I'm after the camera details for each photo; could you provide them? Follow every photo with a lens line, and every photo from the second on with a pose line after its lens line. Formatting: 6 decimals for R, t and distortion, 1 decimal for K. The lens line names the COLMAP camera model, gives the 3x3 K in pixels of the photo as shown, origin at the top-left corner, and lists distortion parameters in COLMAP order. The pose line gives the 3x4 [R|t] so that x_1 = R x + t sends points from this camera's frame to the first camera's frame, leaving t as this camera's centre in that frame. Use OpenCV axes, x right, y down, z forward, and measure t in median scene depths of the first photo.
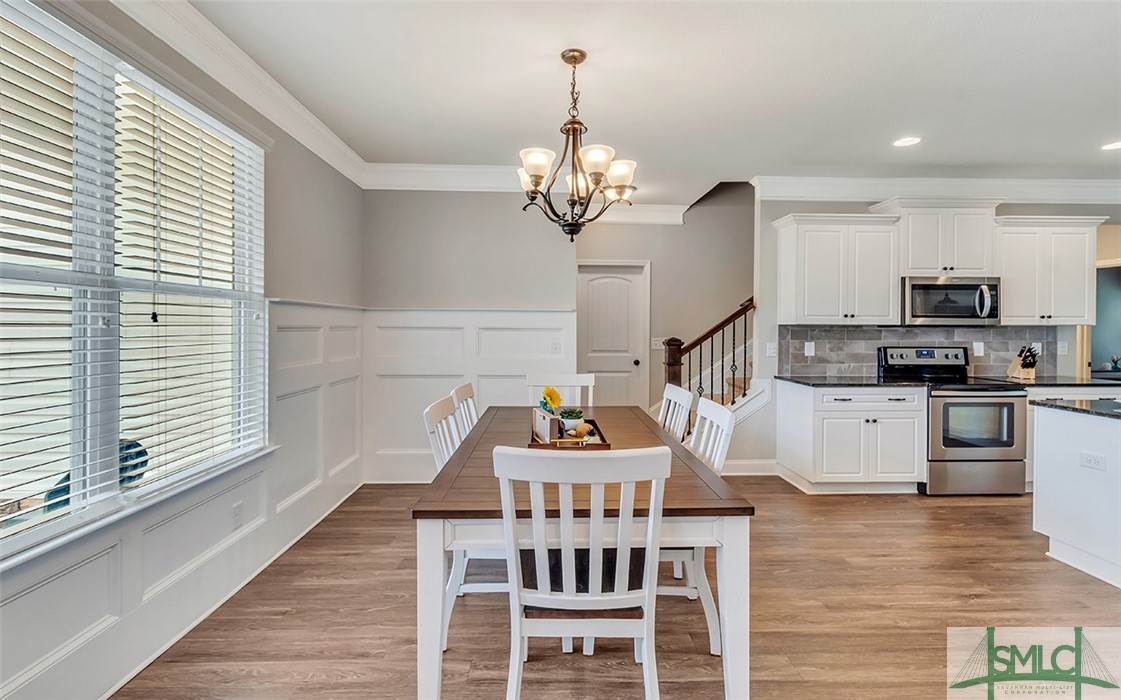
lens RADIAL K [[526.4, 0, 569.3], [0, 526.4, 332.7], [0, 0, 1]] dist [0.001984, 0.000207]
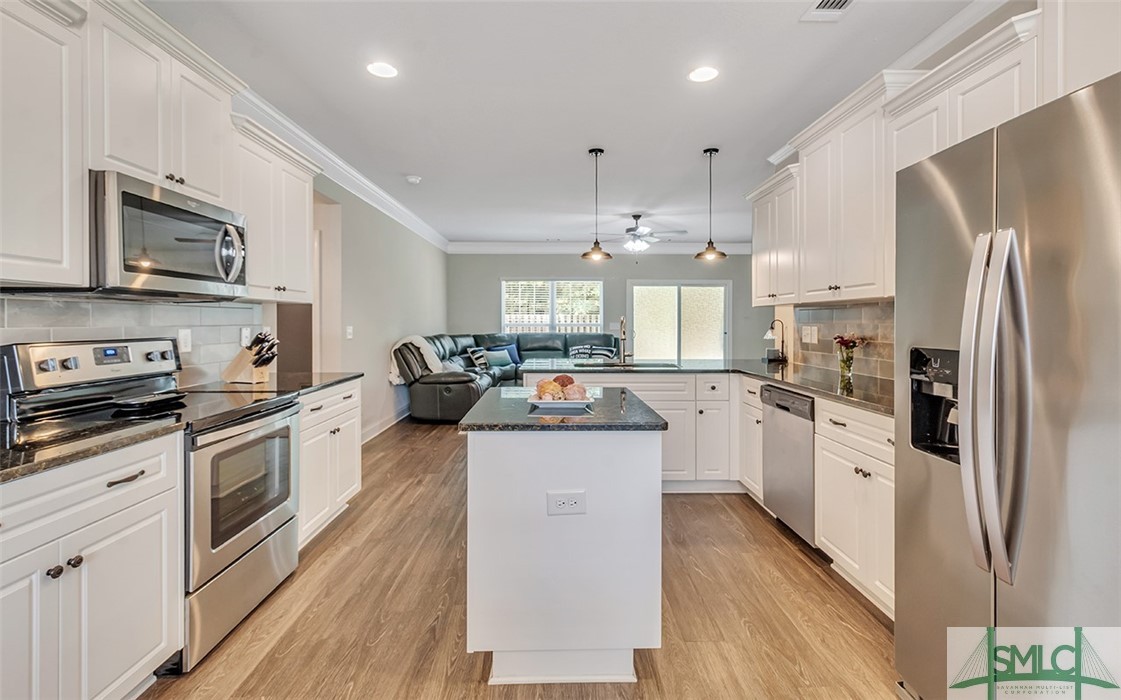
lens RADIAL K [[527.5, 0, 565.3], [0, 527.5, 324.6], [0, 0, 1]] dist [0.001261, -0.000461]
pose [[0.013157, -0.009760, 0.999866, 0.215690], [0.009945, 0.999904, 0.009629, 0.013110], [-0.999864, 0.009817, 0.013253, 0.595472]]
